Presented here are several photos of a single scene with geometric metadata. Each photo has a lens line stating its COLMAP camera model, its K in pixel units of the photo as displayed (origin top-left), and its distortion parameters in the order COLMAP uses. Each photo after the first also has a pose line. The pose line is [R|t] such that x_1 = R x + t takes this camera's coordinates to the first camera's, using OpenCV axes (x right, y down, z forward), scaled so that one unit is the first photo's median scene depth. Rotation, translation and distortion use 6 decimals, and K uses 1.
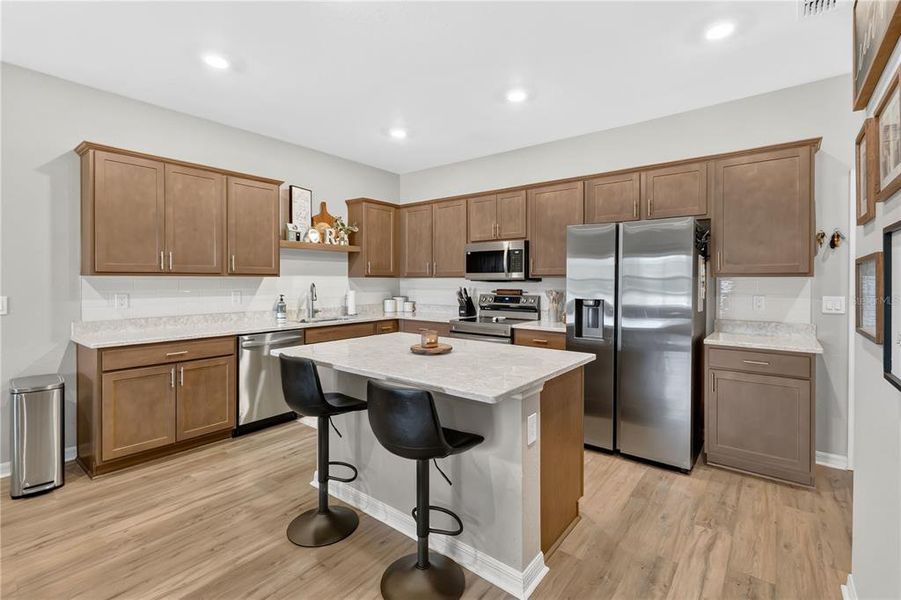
lens RADIAL K [[418.0, 0, 476.7], [0, 418.0, 289.8], [0, 0, 1]] dist [0.001199, 0.000240]
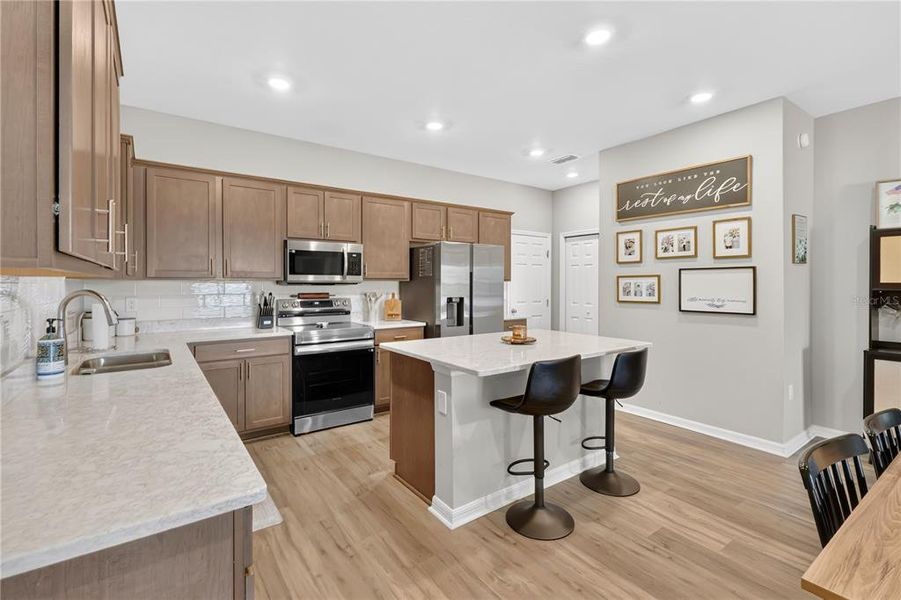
lens RADIAL K [[401.1, 0, 438.6], [0, 401.1, 293.8], [0, 0, 1]] dist [0.001435, 0.000114]
pose [[0.300430, -0.026905, 0.953424, -0.956735], [0.017811, 0.999586, 0.022595, -0.019495], [-0.953638, 0.010193, 0.300784, 0.644981]]
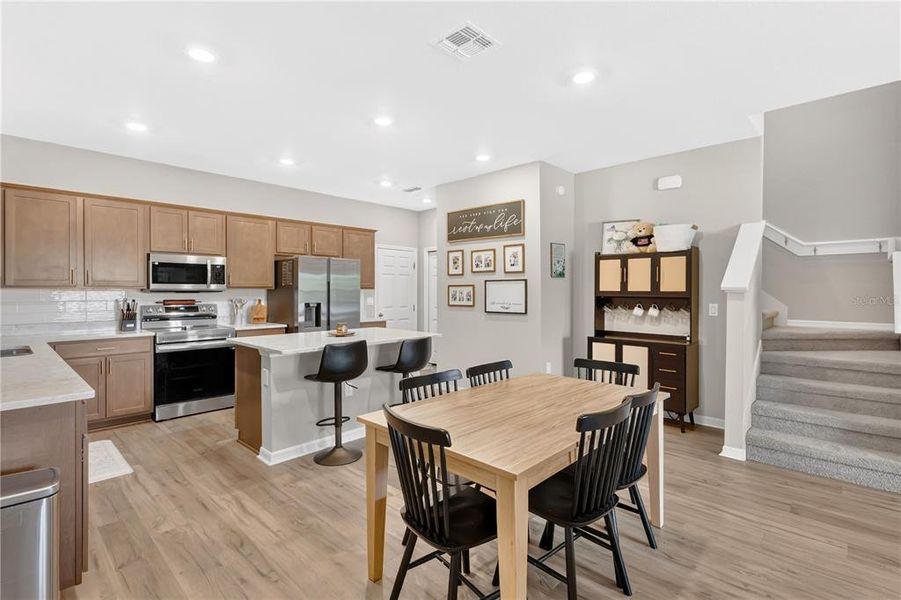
lens RADIAL K [[416.3, 0, 450.5], [0, 416.3, 300.0], [0, 0, 1]] dist [0.001950, 0.000129]
pose [[0.094303, -0.023185, 0.995274, -1.243820], [0.017769, 0.999609, 0.021603, -0.014360], [-0.995385, 0.015647, 0.094678, 0.311671]]
